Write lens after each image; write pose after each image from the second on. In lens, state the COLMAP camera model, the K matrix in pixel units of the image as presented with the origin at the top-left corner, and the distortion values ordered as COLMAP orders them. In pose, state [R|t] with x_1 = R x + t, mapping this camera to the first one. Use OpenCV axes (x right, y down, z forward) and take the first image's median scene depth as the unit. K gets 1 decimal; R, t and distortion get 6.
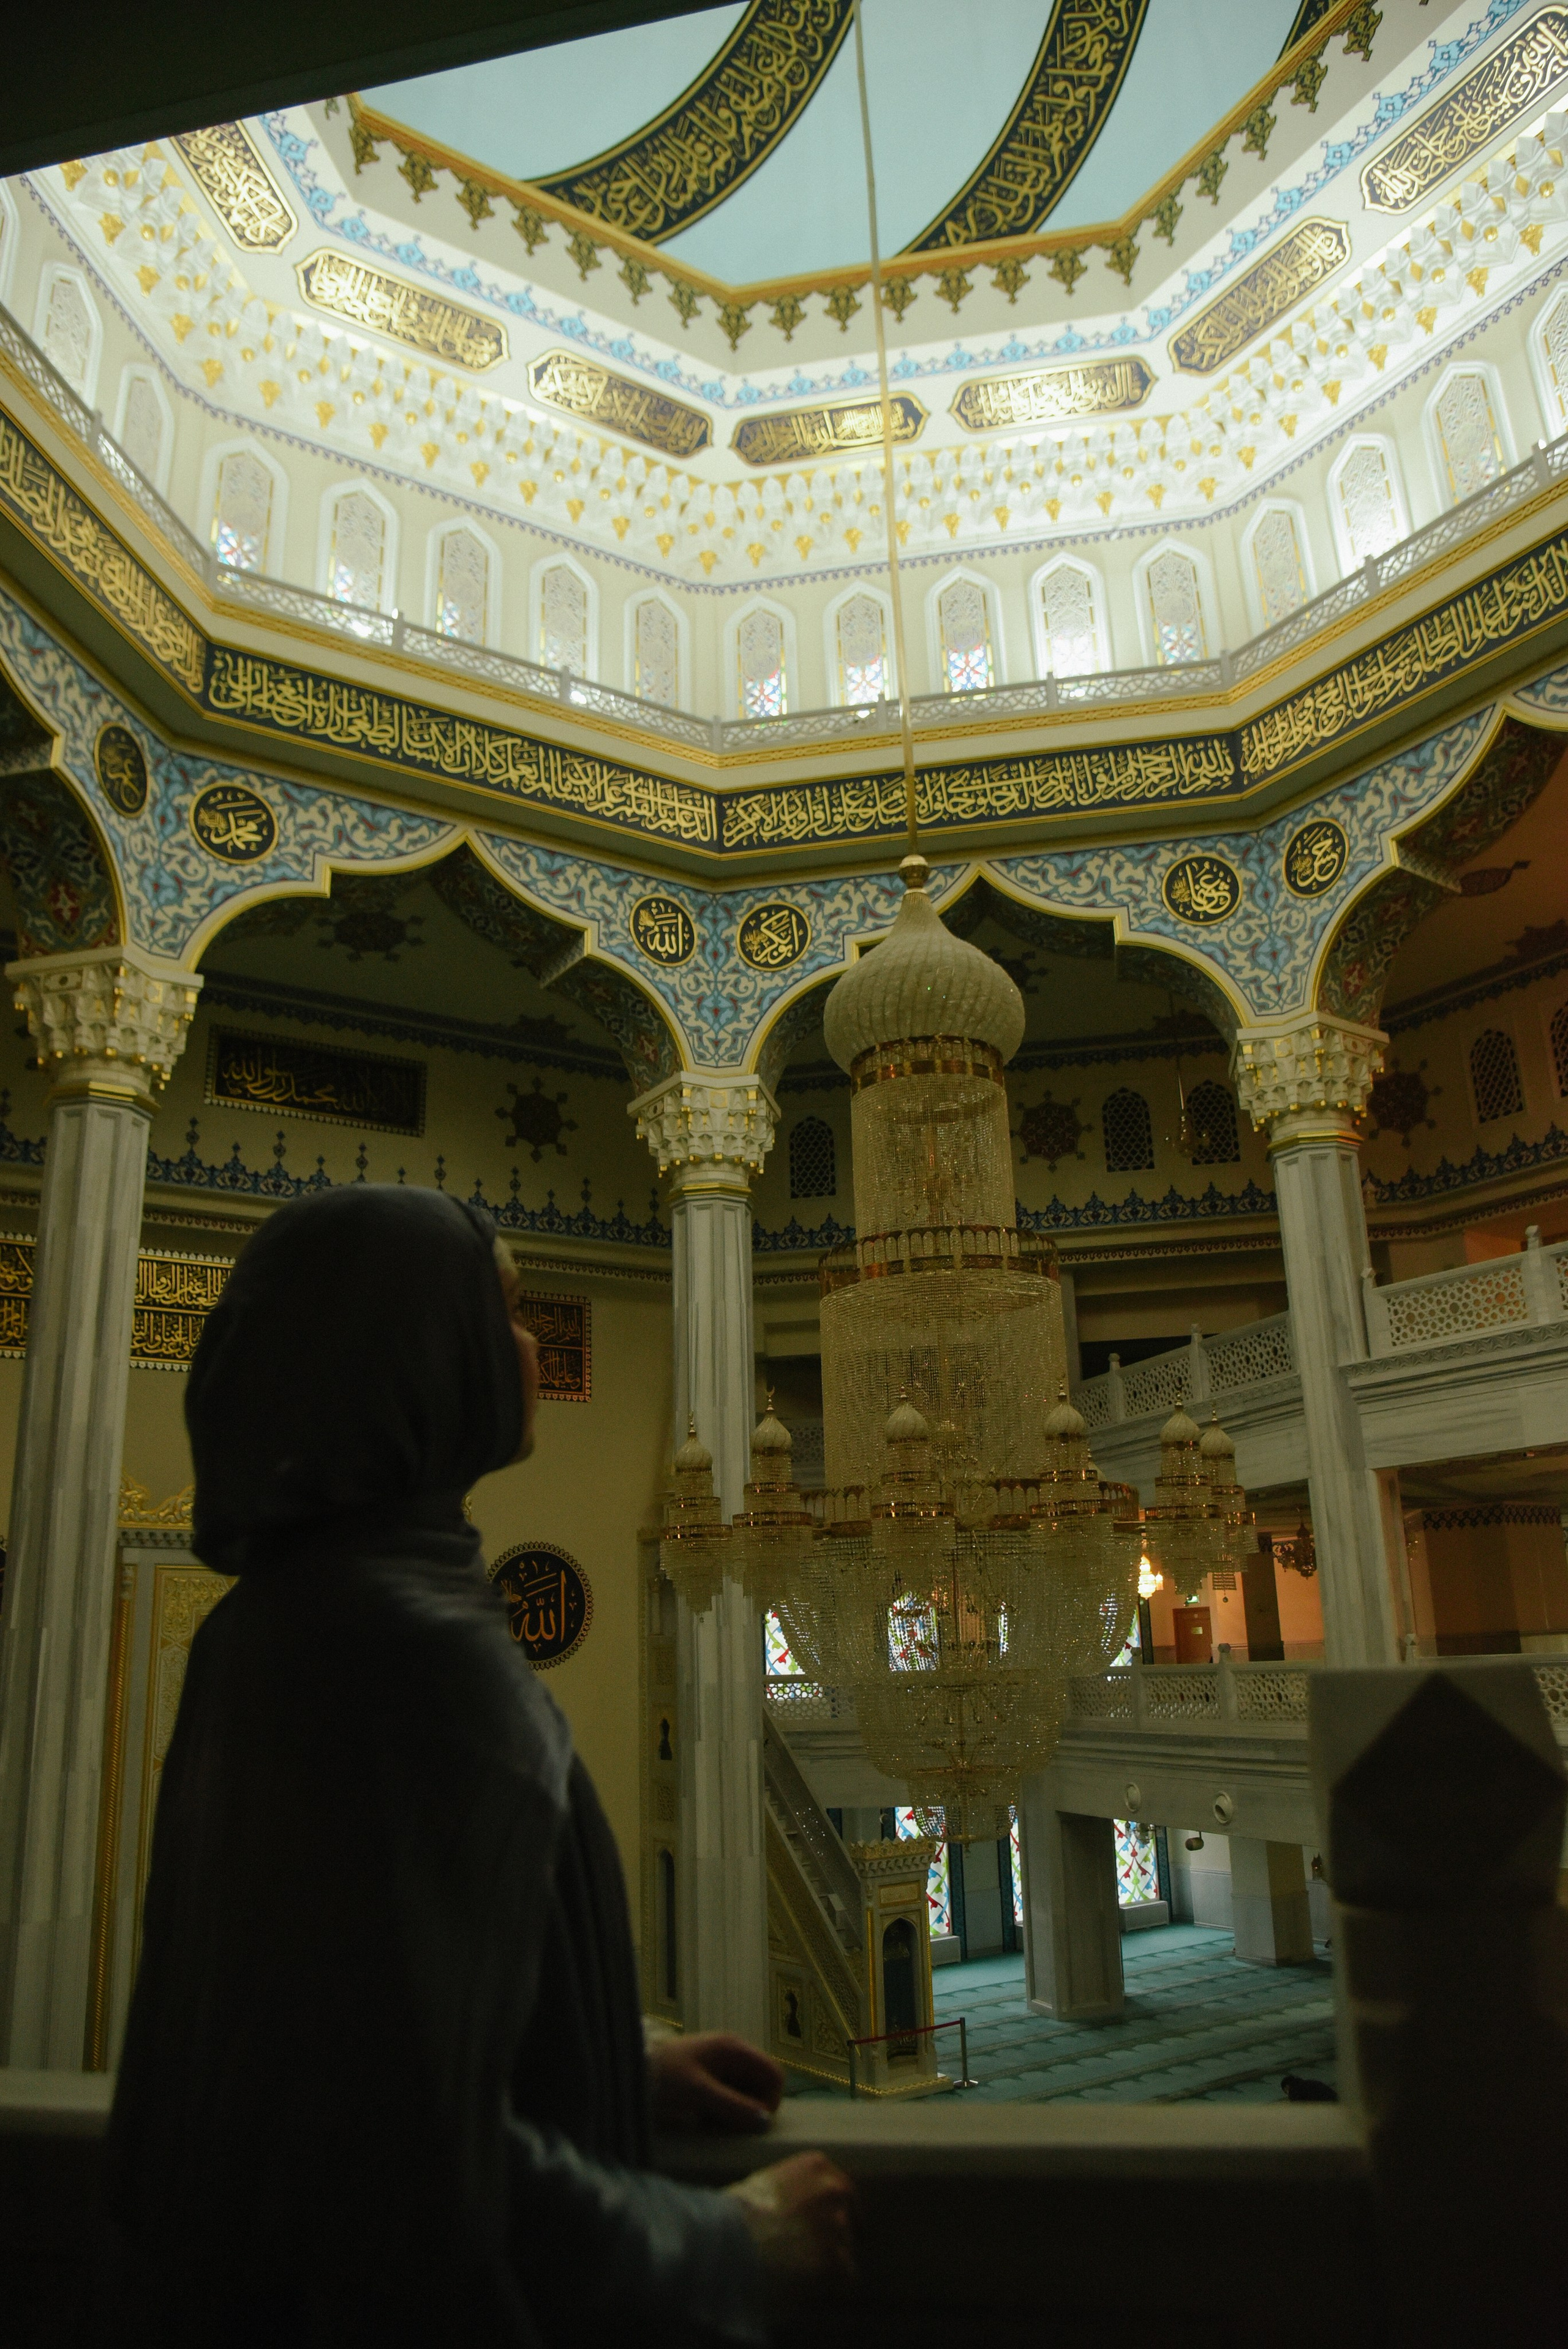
lens RADIAL K [[1604.9, 0, 788.7], [0, 1604.9, 1201.6], [0, 0, 1]] dist [-0.118531, 0.069335]
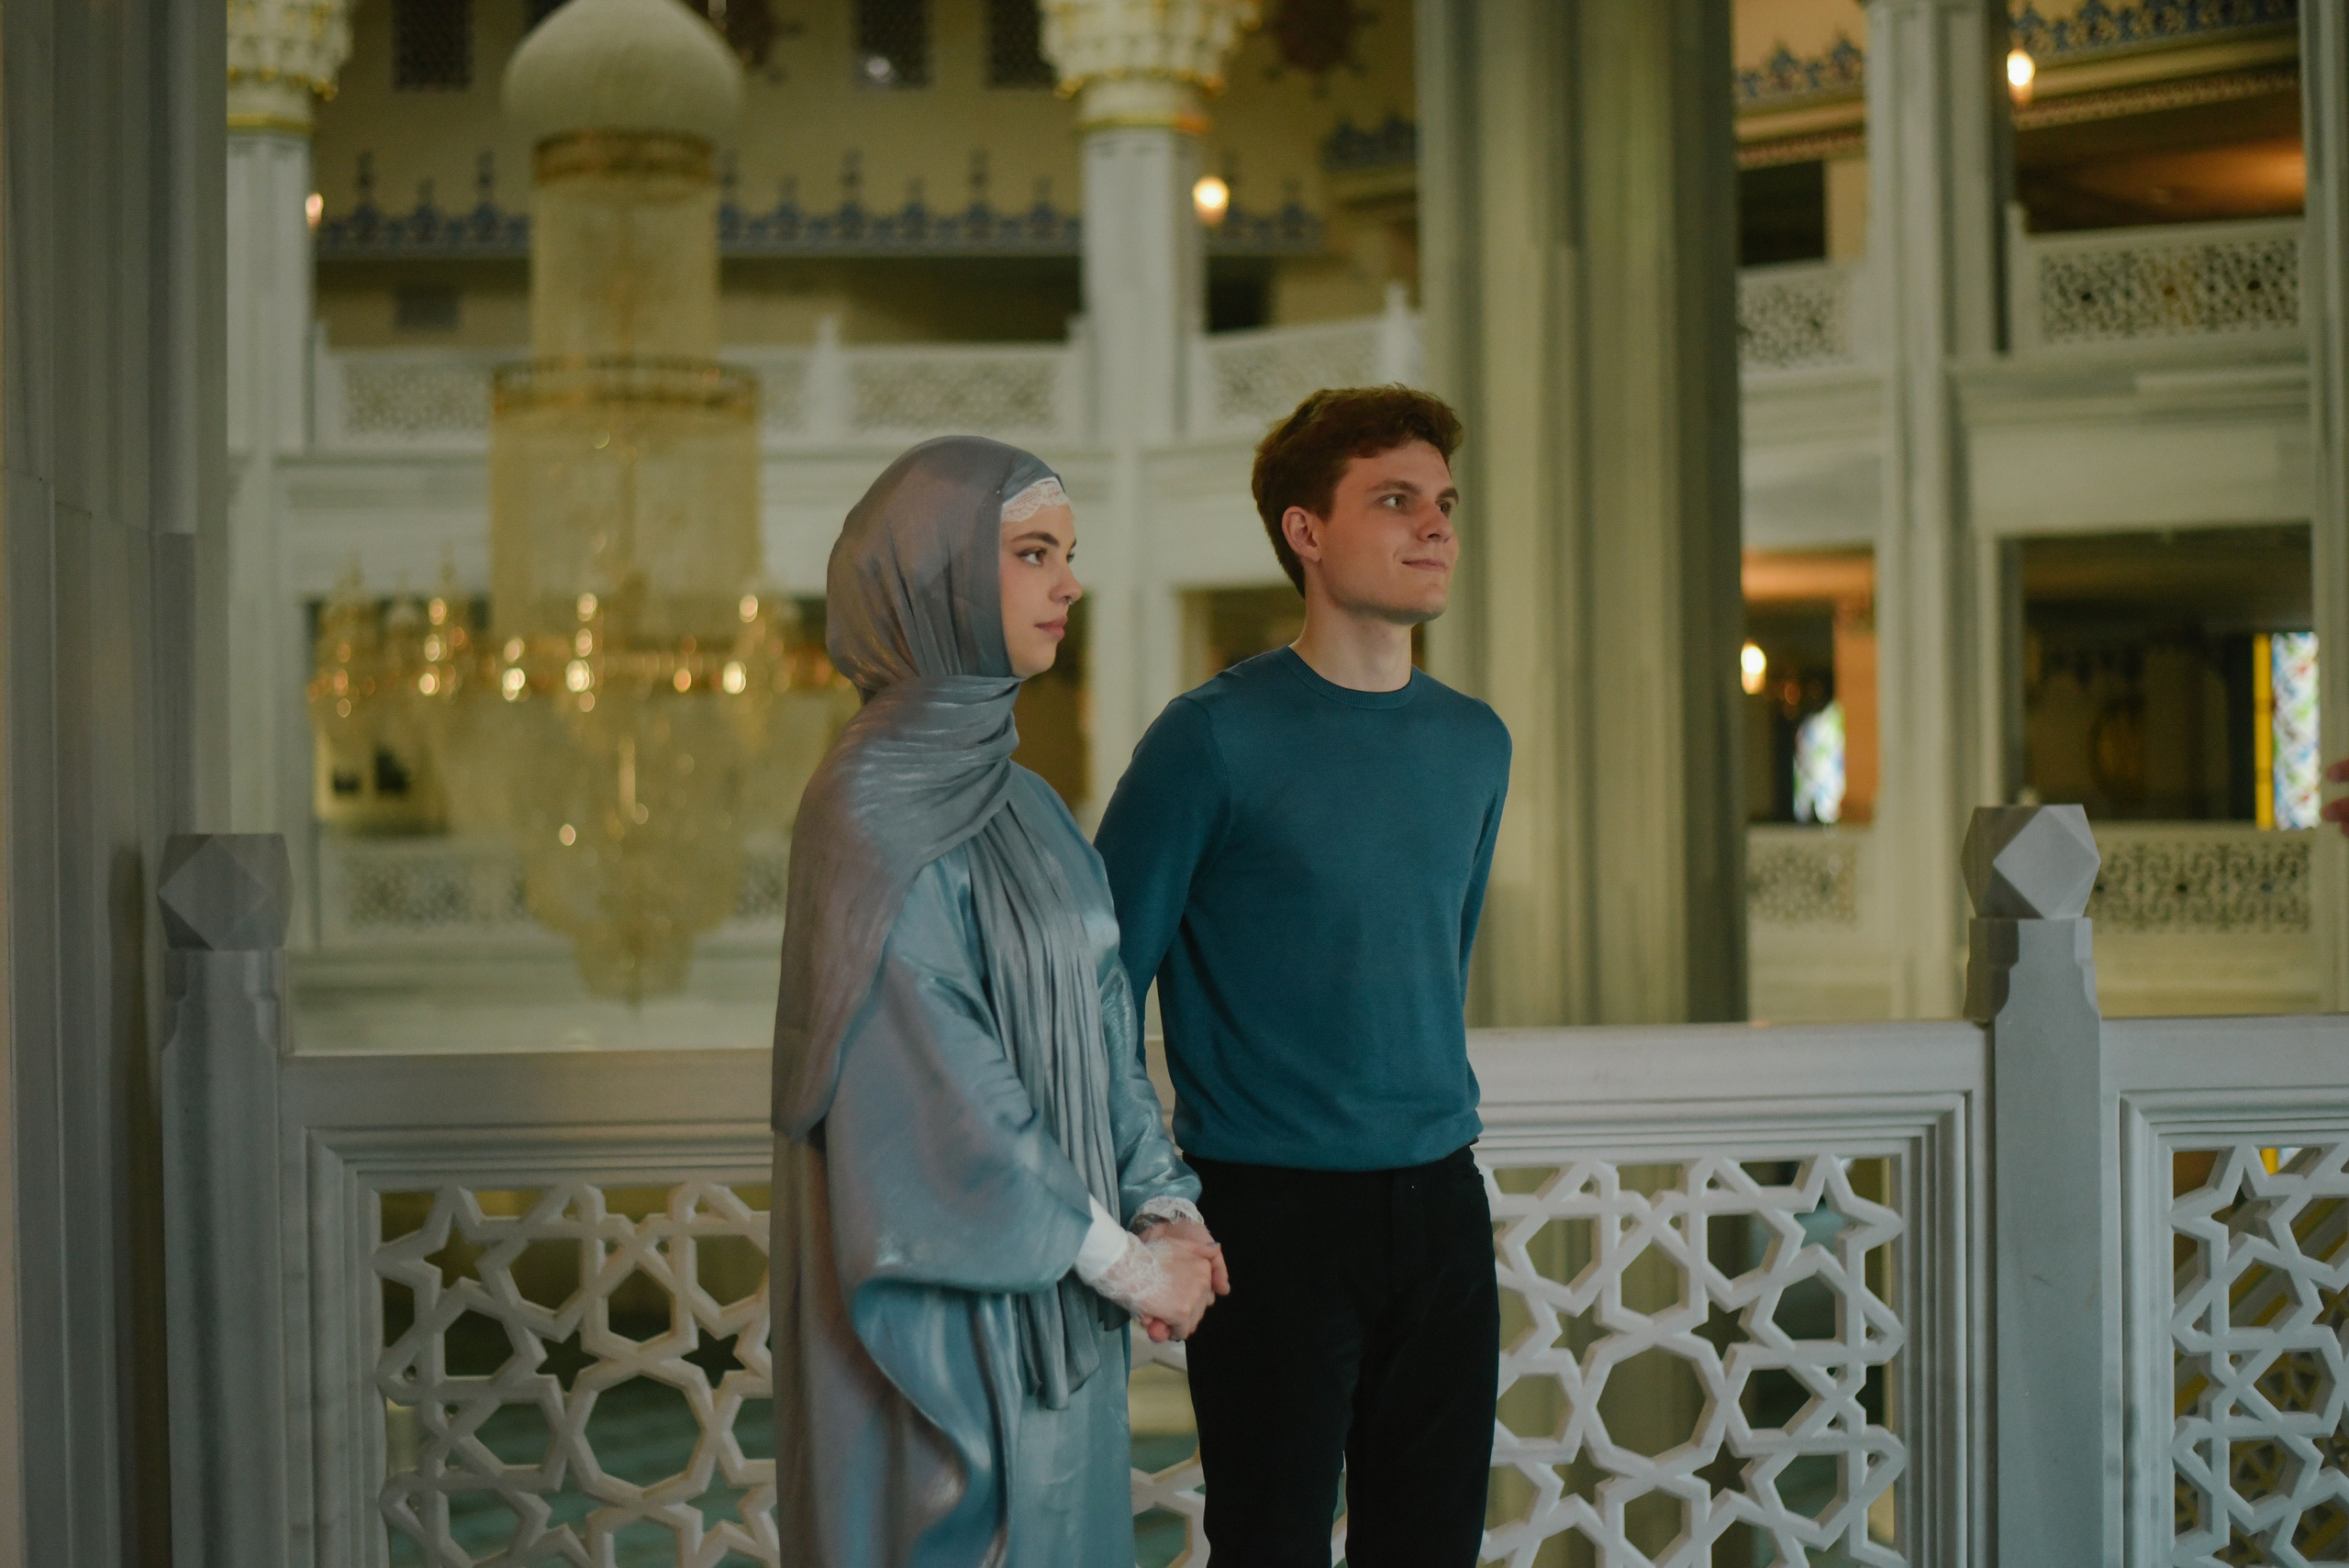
lens RADIAL K [[3449.6, 0, 1174.5], [0, 3449.6, 784.0], [0, 0, 1]] dist [-0.118708, 0.131660]
pose [[0.959305, 0.012894, 0.282079, -0.077504], [-0.089660, 0.961170, 0.260985, -0.146842], [-0.267761, -0.275655, 0.923211, -0.468472]]
